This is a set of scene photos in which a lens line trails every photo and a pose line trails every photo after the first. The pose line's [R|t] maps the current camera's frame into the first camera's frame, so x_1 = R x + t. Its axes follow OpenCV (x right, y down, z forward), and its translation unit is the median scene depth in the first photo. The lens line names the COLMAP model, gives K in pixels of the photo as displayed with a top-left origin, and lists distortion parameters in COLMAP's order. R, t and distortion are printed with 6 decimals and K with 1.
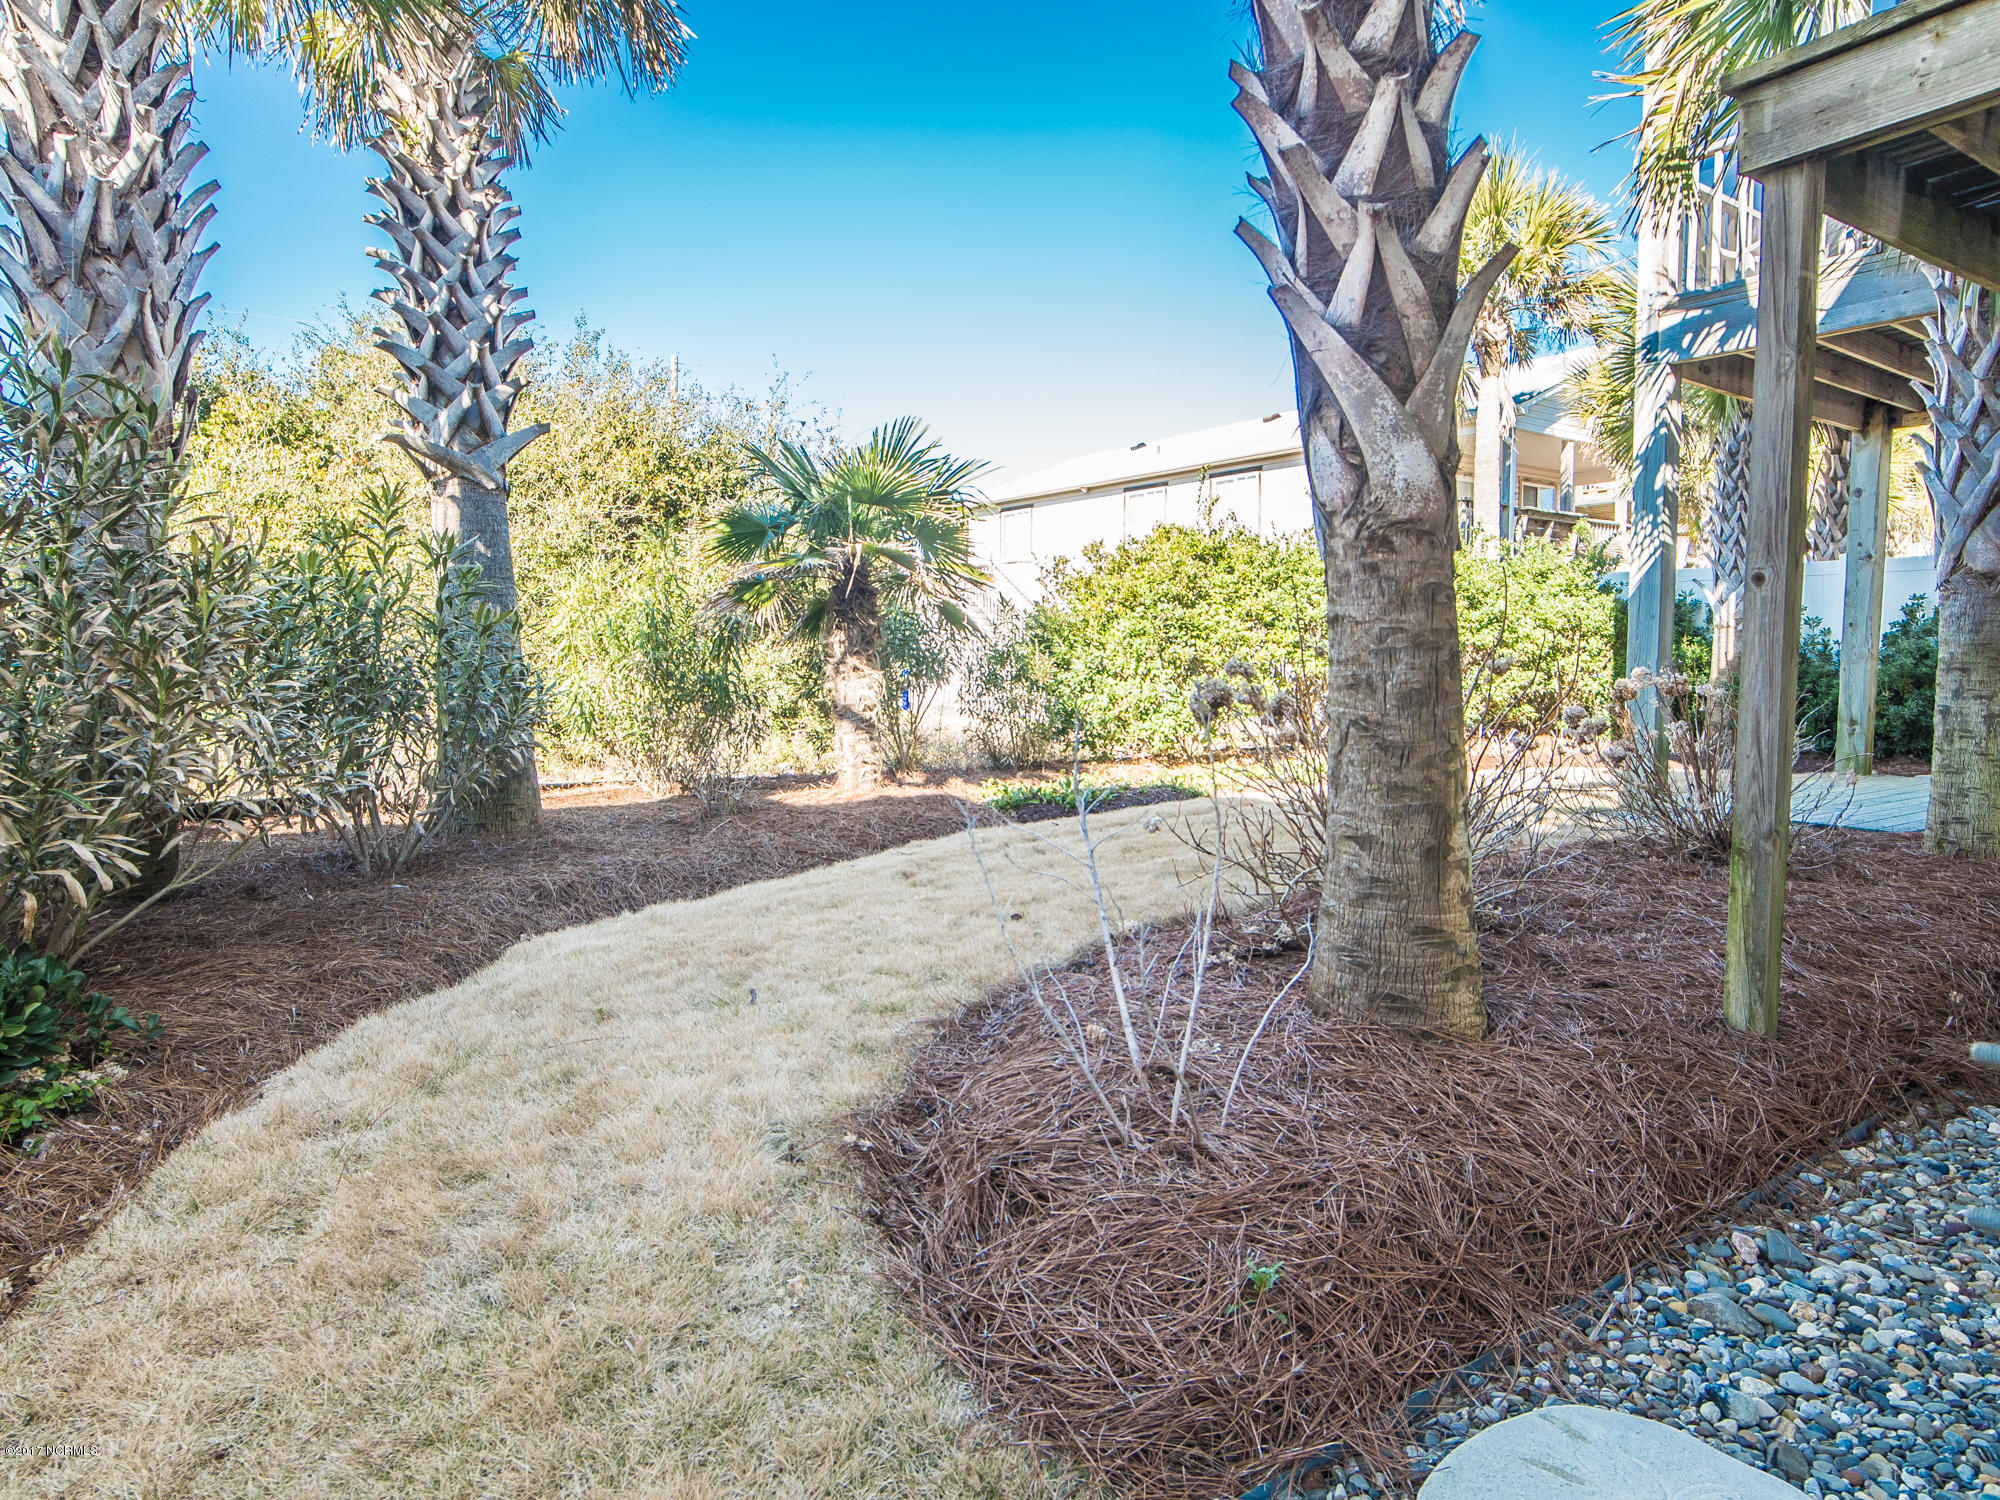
lens RADIAL K [[1190.5, 0, 1000.0], [0, 1190.5, 750.0], [0, 0, 1]] dist [-0.051247, -0.000720]
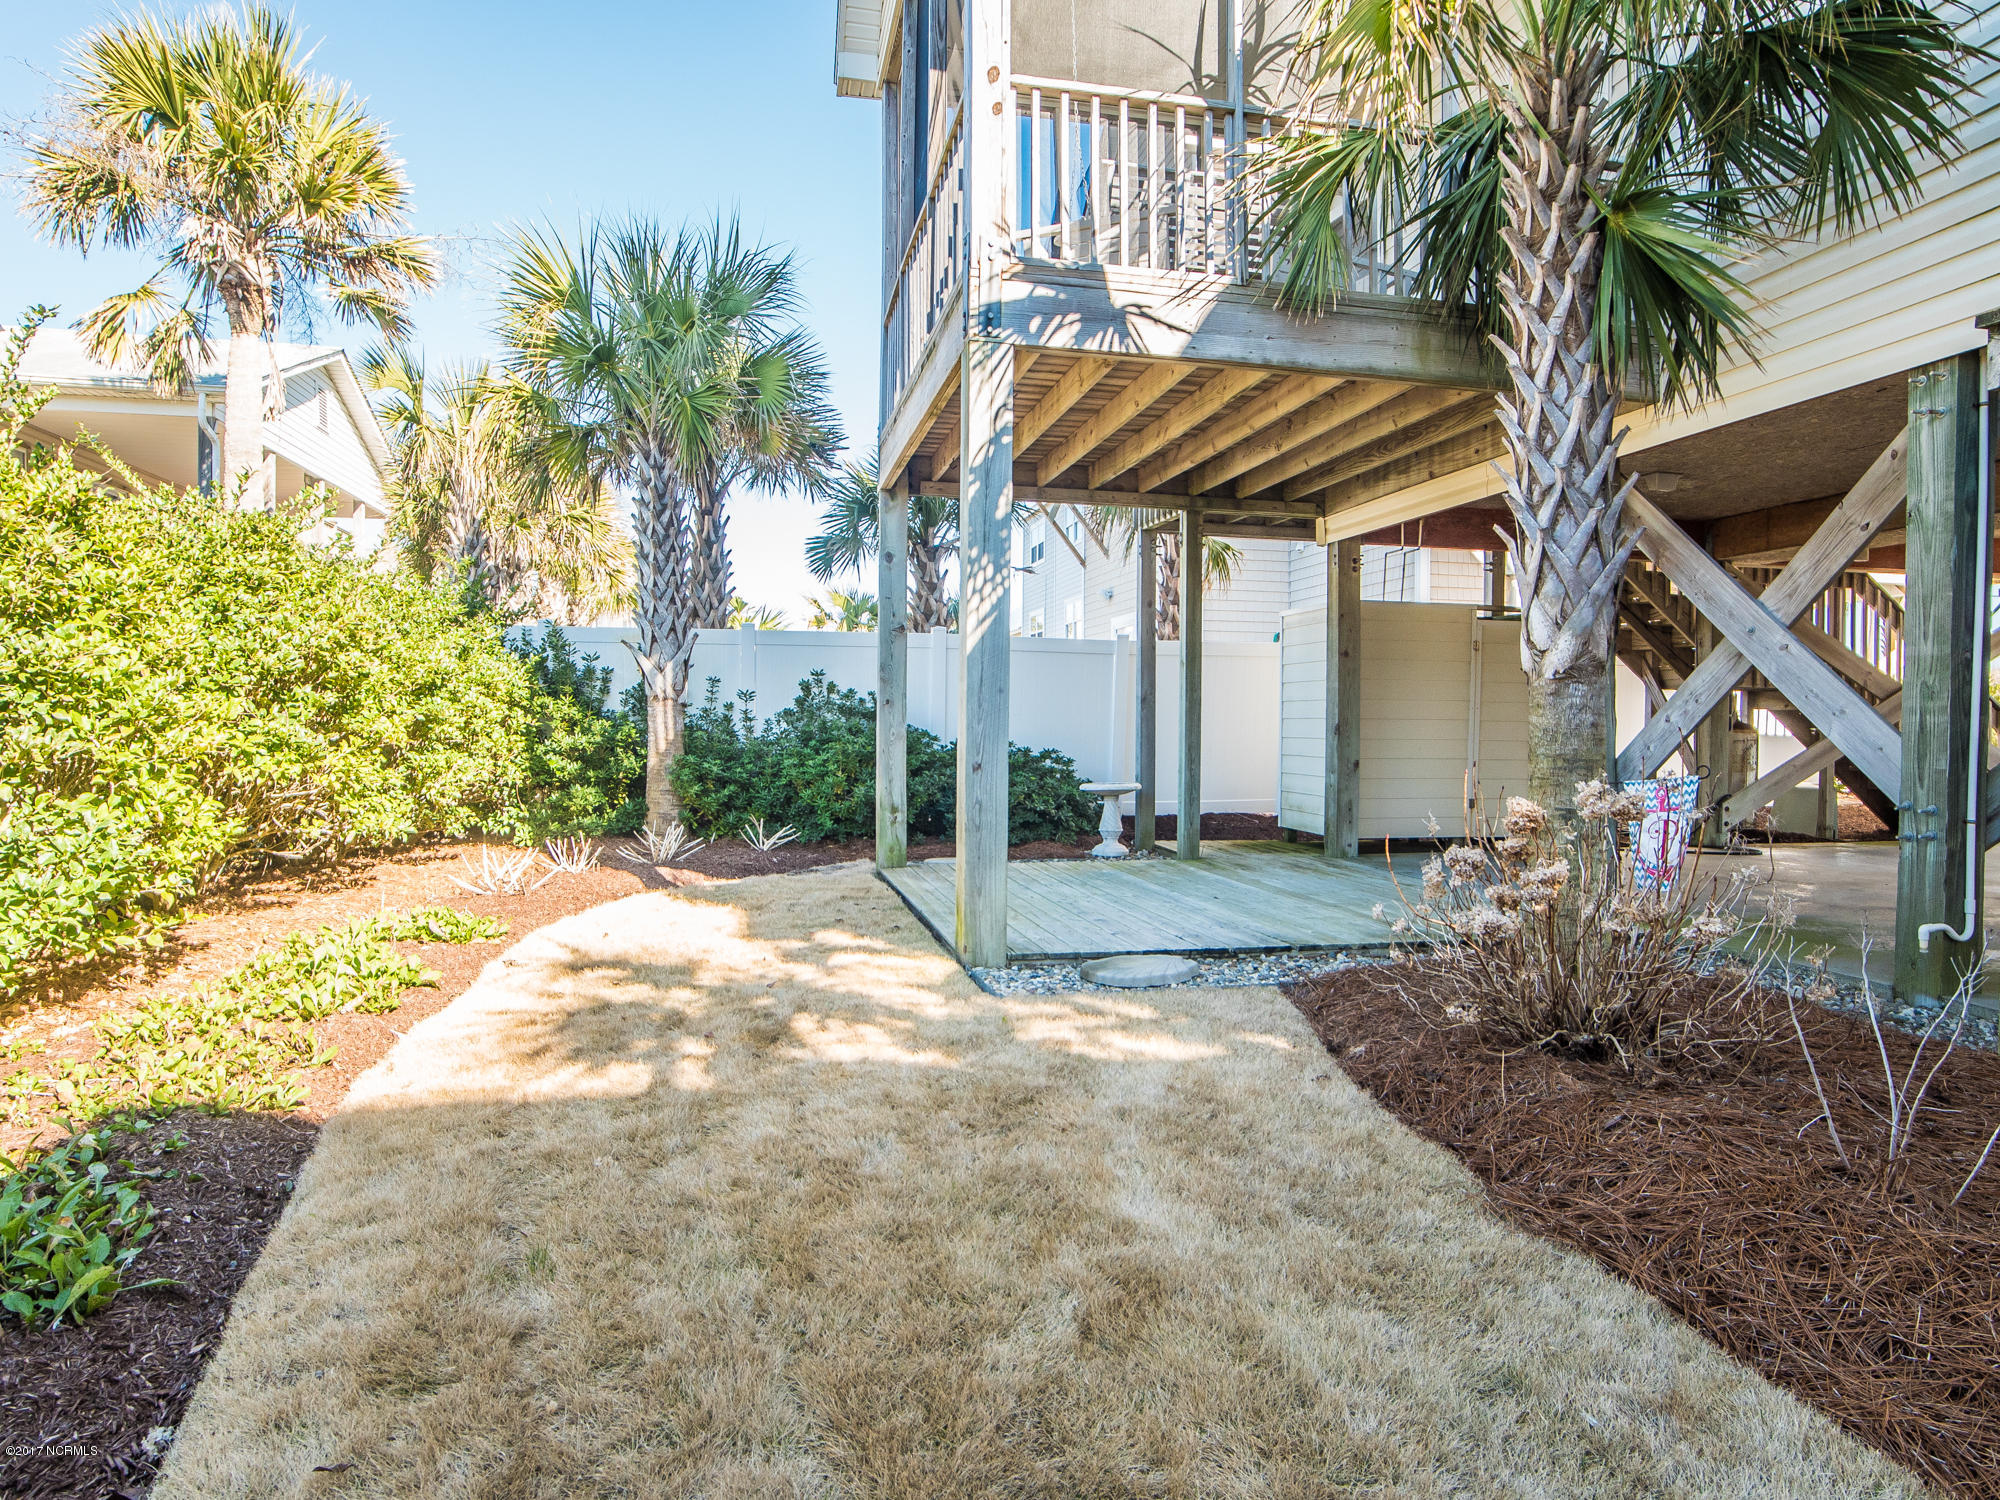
lens RADIAL K [[1190.5, 0, 1000.0], [0, 1190.5, 750.0], [0, 0, 1]] dist [-0.051247, -0.000720]
pose [[0.374231, -0.017189, 0.927176, -0.095718], [0.066803, 0.997730, -0.008466, -0.057239], [-0.924926, 0.065106, 0.374530, 0.573182]]
